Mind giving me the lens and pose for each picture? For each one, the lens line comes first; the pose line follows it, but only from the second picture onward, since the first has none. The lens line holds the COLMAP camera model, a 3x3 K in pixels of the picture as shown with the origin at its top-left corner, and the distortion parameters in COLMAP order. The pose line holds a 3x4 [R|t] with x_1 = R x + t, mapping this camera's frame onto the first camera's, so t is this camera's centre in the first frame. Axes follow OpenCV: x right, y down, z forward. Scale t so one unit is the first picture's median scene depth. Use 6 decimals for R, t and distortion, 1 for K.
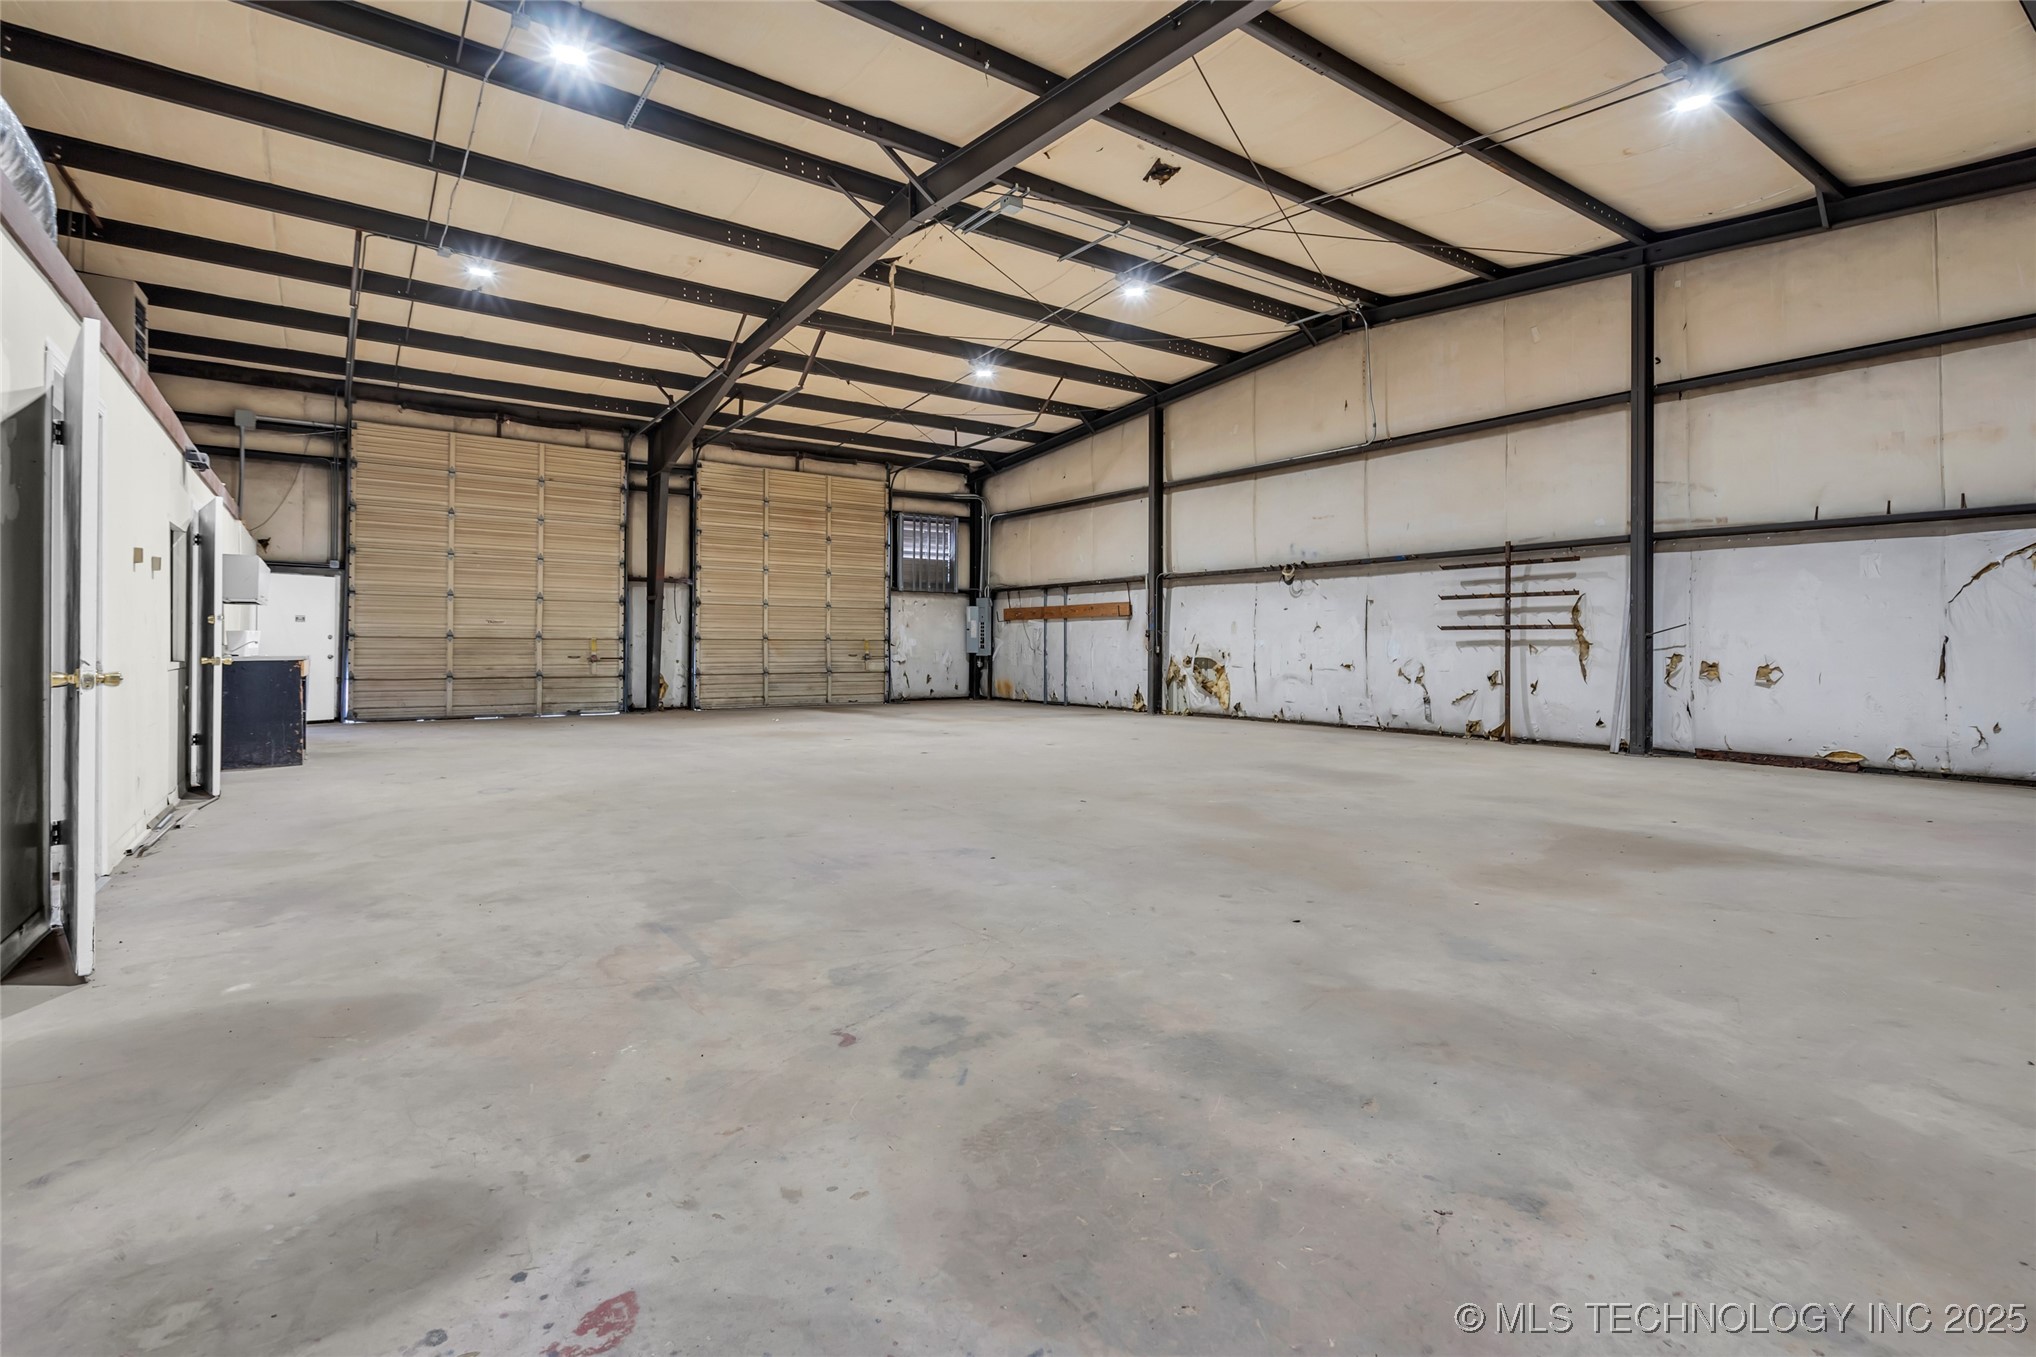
lens RADIAL K [[963.2, 0, 1017.5], [0, 963.2, 632.6], [0, 0, 1]] dist [0.060949, 0.000010]
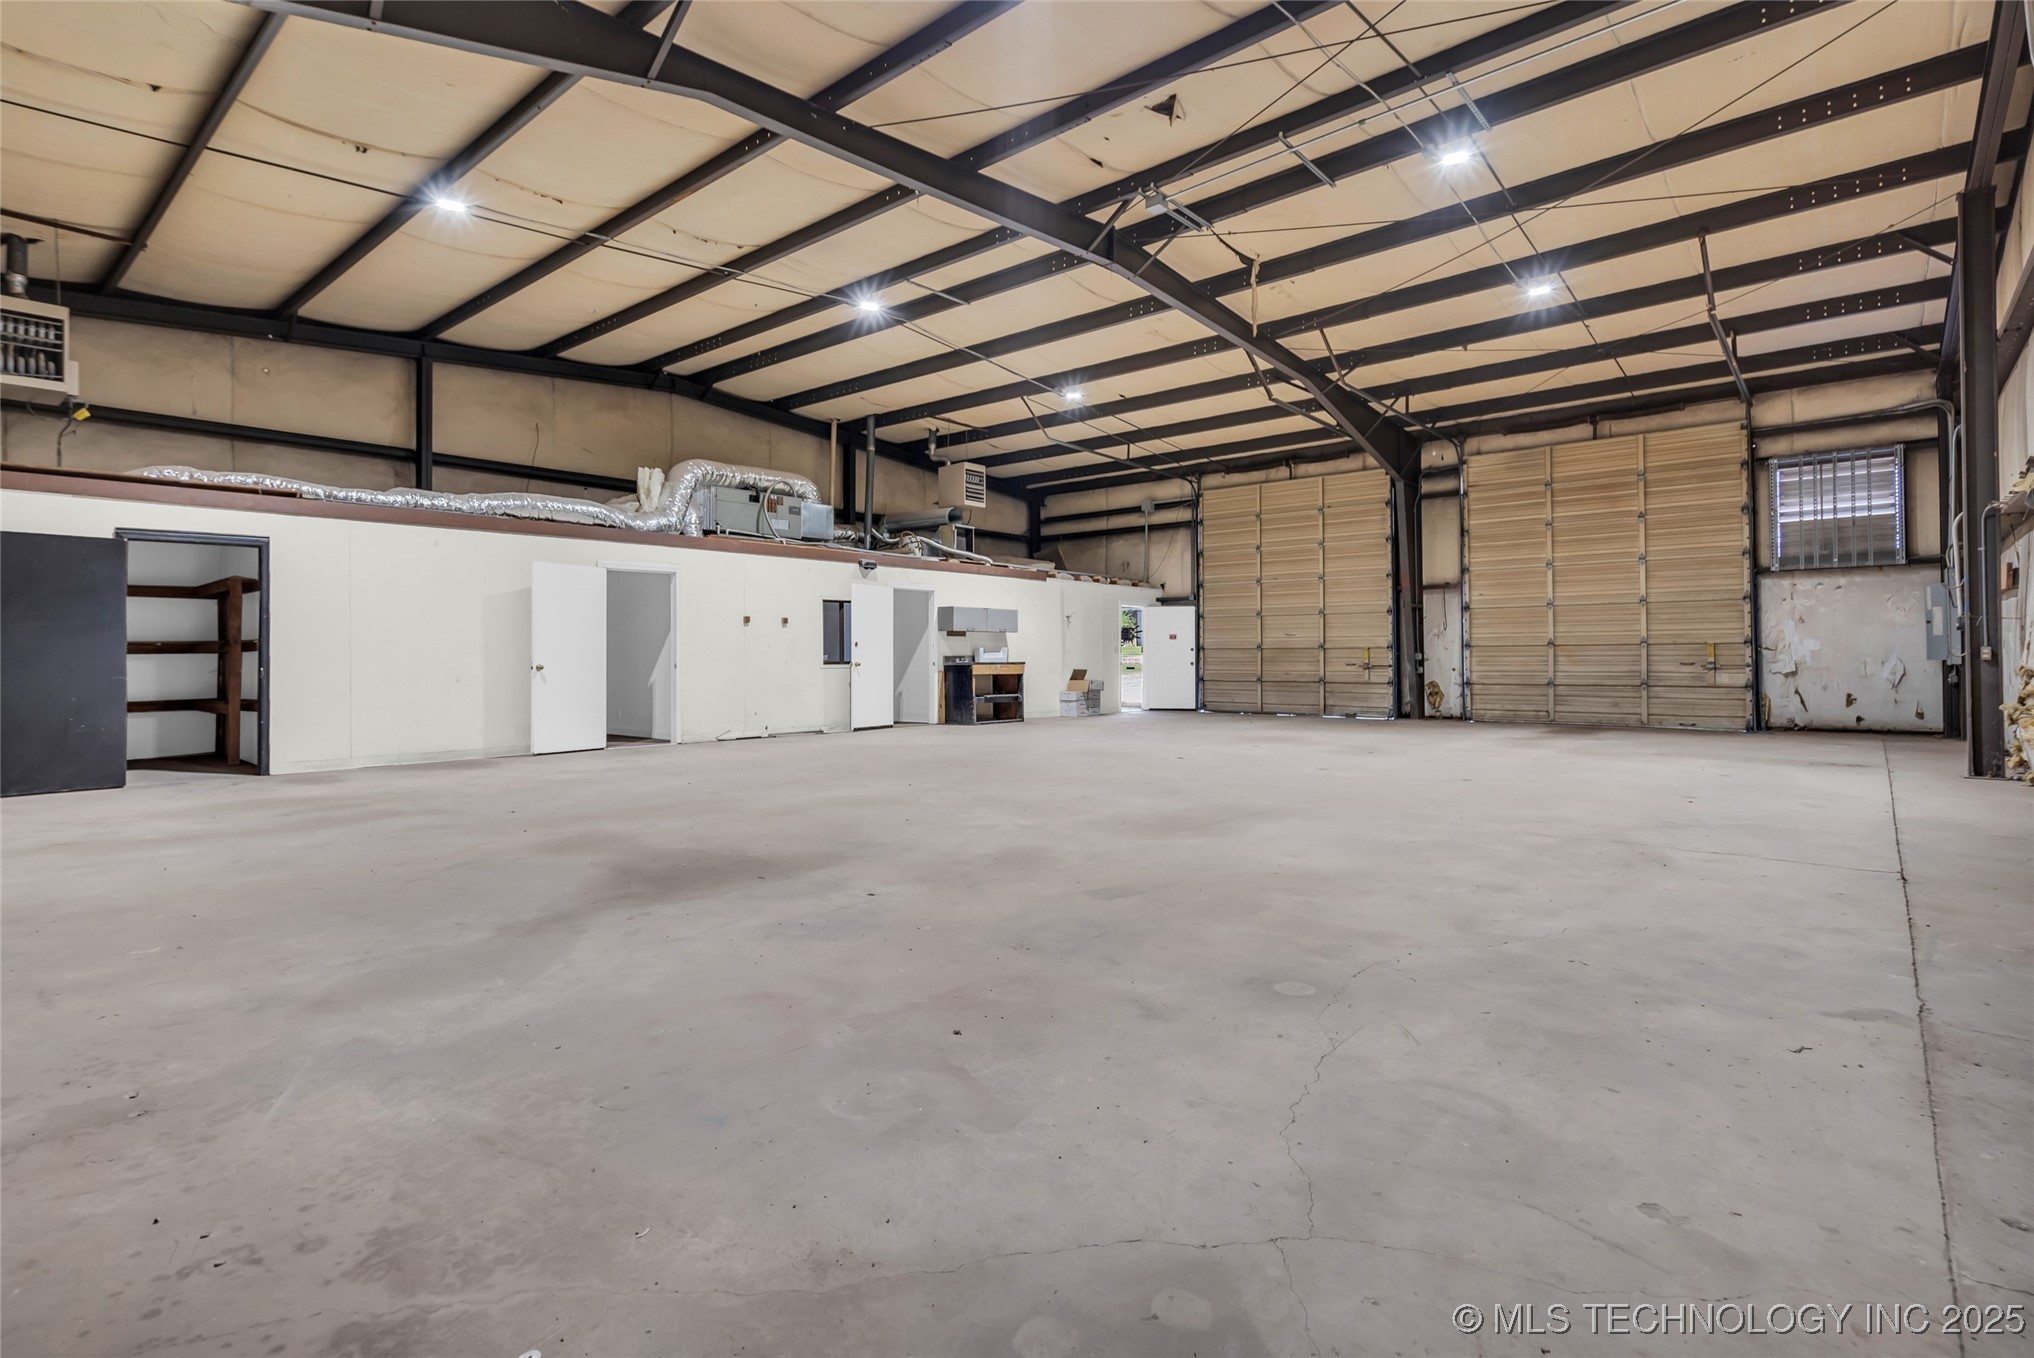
lens RADIAL K [[999.2, 0, 1016.9], [0, 999.2, 651.0], [0, 0, 1]] dist [-0.000553, 0.000102]
pose [[0.252609, -0.010012, -0.967517, 0.492747], [0.021866, 0.999750, -0.004636, 0.006350], [0.967321, -0.019985, 0.252765, 0.326031]]
